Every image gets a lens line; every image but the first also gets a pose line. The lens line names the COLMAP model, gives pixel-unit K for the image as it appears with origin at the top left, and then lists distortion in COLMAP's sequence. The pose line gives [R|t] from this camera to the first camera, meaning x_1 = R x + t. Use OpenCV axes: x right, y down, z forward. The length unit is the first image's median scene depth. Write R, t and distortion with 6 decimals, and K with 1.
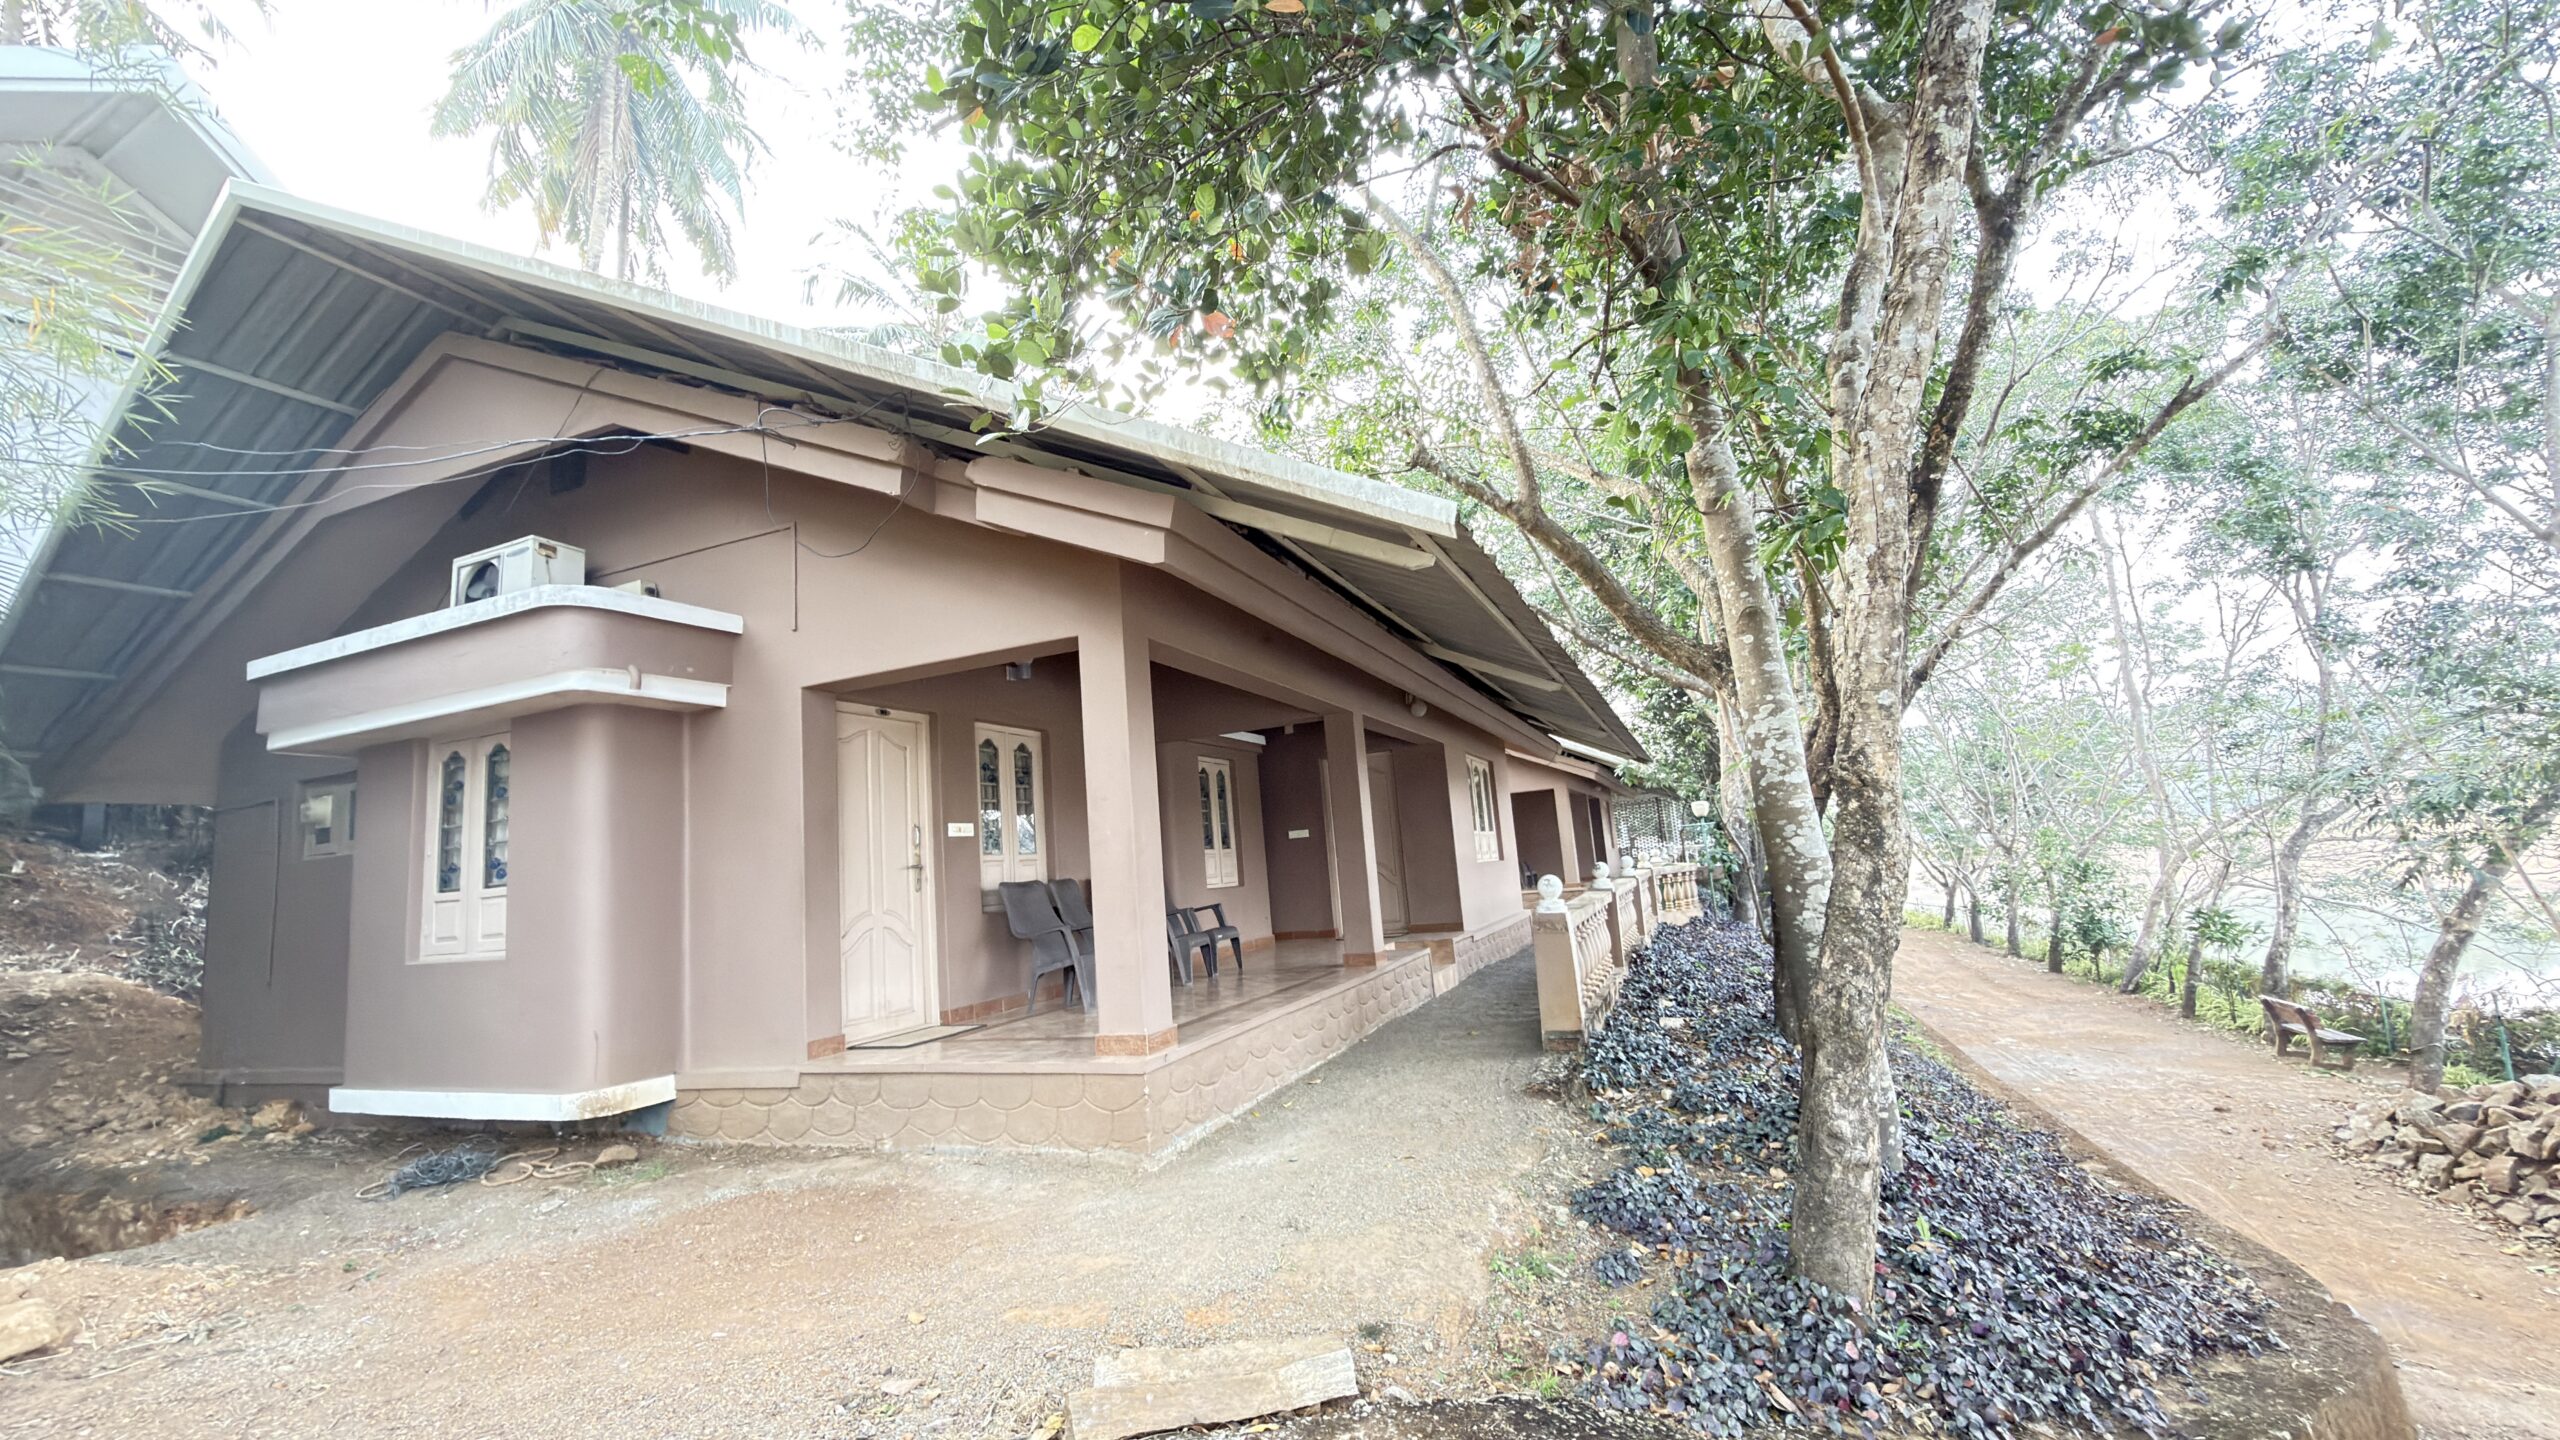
lens RADIAL K [[1021.2, 0, 1280.0], [0, 1021.2, 720.0], [0, 0, 1]] dist [-0.000270, -0.000302]
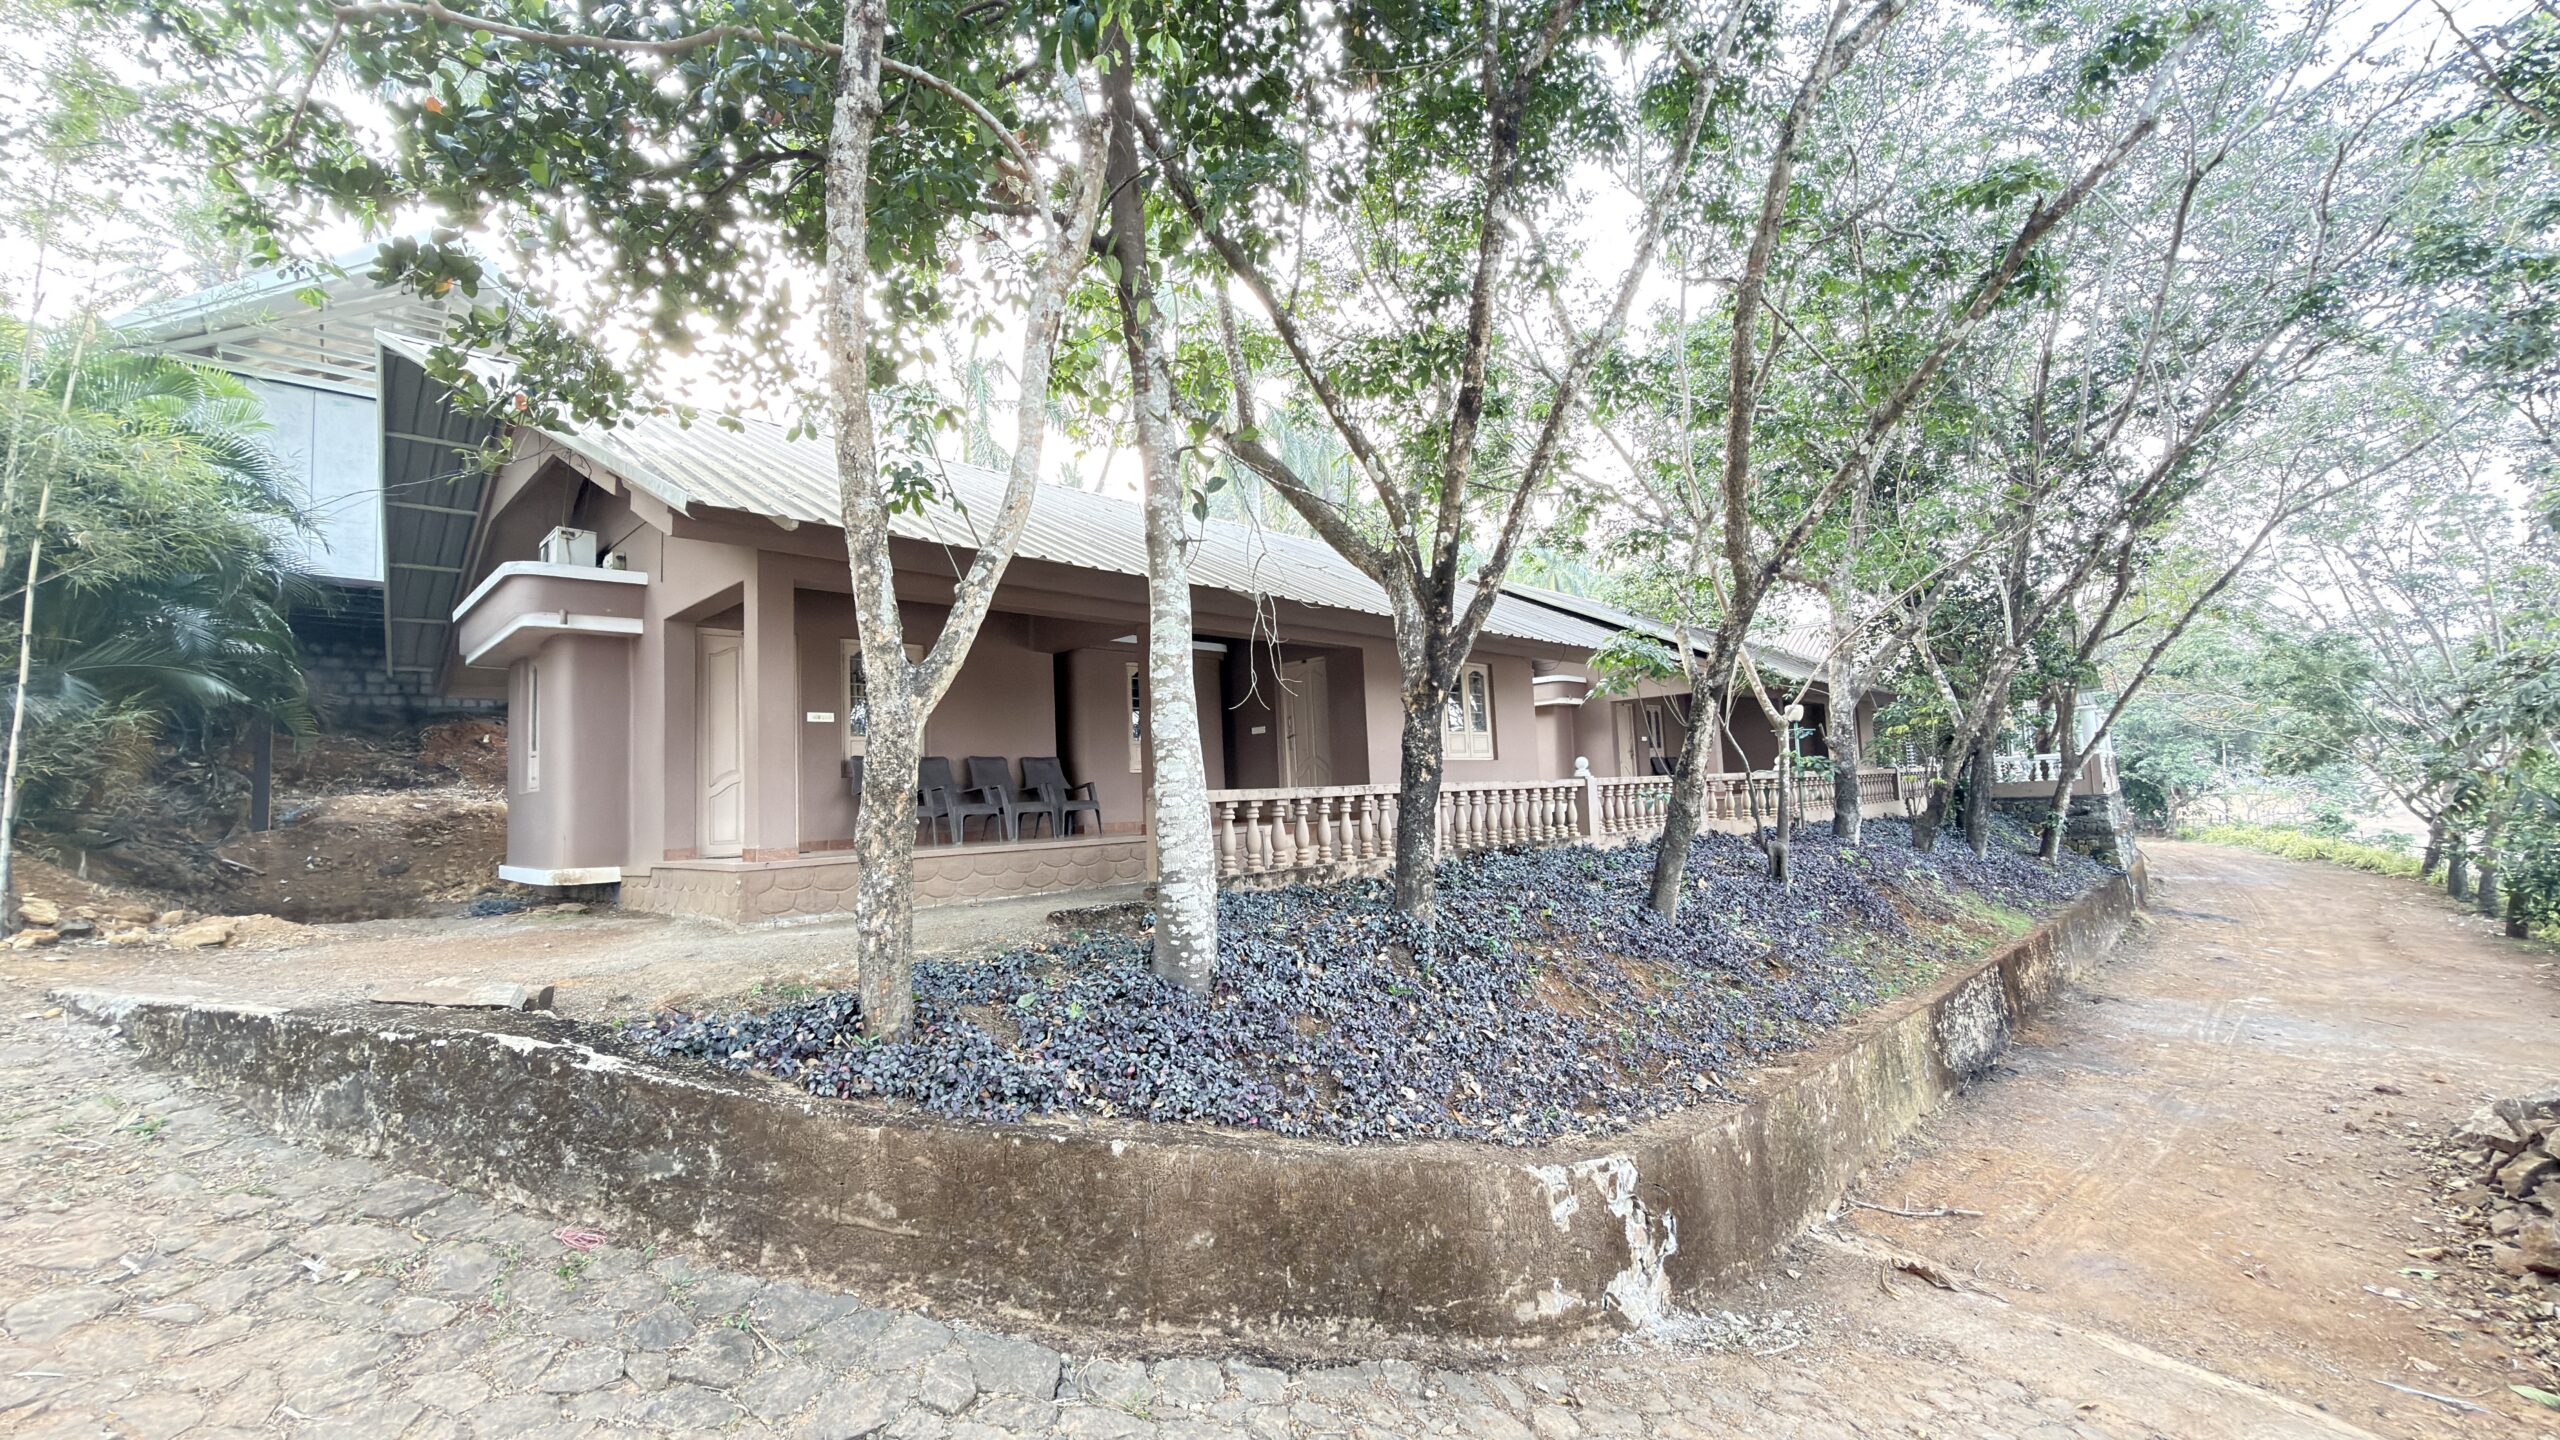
lens RADIAL K [[1021.2, 0, 1280.0], [0, 1021.2, 720.0], [0, 0, 1]] dist [-0.000270, -0.000302]
pose [[0.928982, 0.009095, -0.370013, 0.885024], [0.024221, 0.996061, 0.085294, 0.008167], [0.369332, -0.088199, 0.925103, -0.069402]]
